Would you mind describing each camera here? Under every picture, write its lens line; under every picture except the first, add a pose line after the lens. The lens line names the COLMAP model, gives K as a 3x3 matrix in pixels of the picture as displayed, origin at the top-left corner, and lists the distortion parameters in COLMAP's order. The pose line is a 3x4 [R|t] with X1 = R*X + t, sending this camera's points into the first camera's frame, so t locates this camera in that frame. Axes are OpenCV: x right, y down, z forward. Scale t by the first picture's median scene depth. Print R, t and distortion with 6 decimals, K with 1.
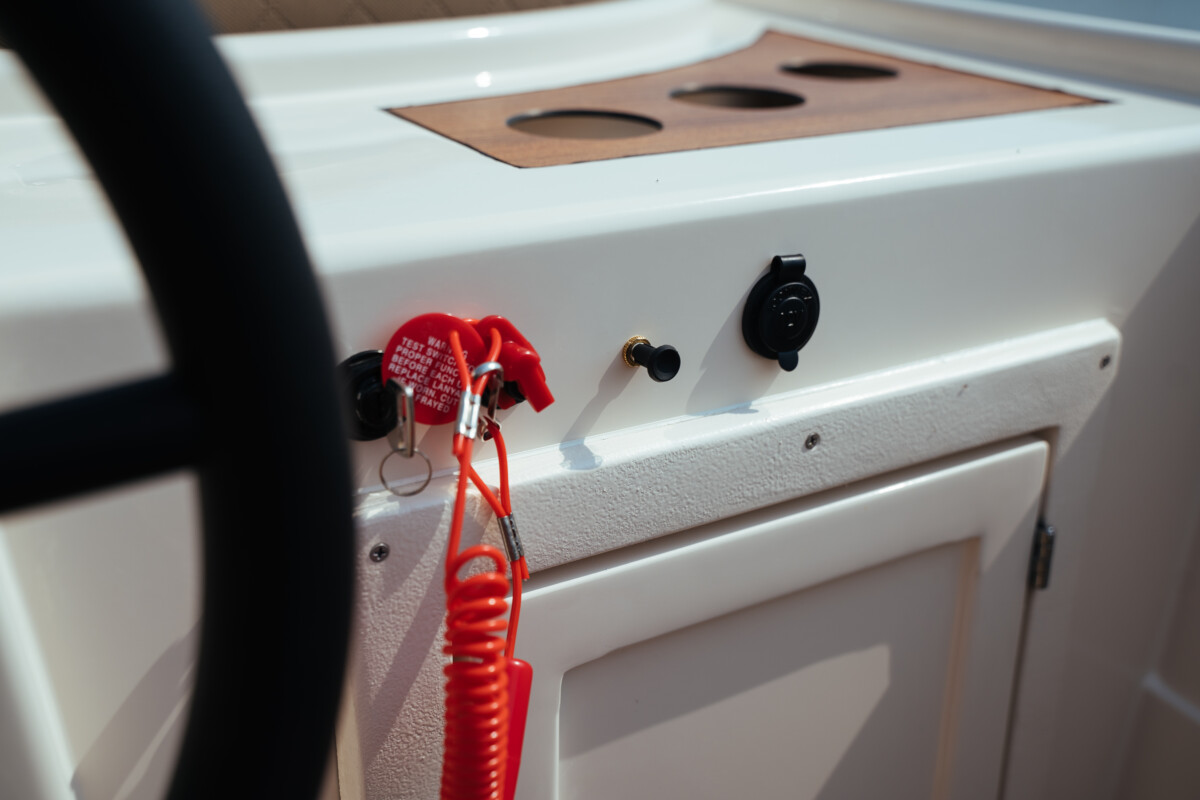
lens RADIAL K [[1340.2, 0, 603.2], [0, 1340.2, 396.4], [0, 0, 1]] dist [-0.071416, 0.000000]
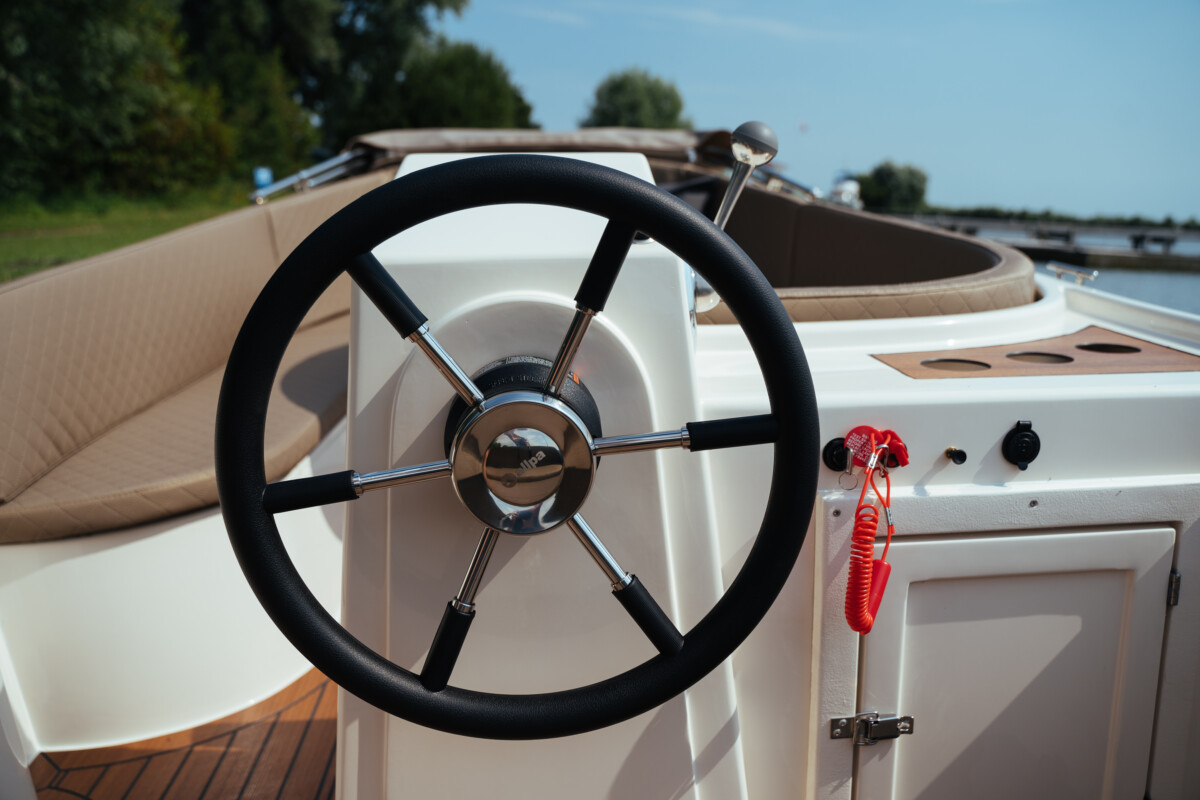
lens RADIAL K [[998.5, 0, 605.3], [0, 998.5, 396.3], [0, 0, 1]] dist [-0.002823, 0.007335]
pose [[0.892327, 0.068841, -0.446110, 0.265096], [-0.147273, 0.978621, -0.143567, 0.217902], [0.426690, 0.193809, 0.883388, -0.899338]]
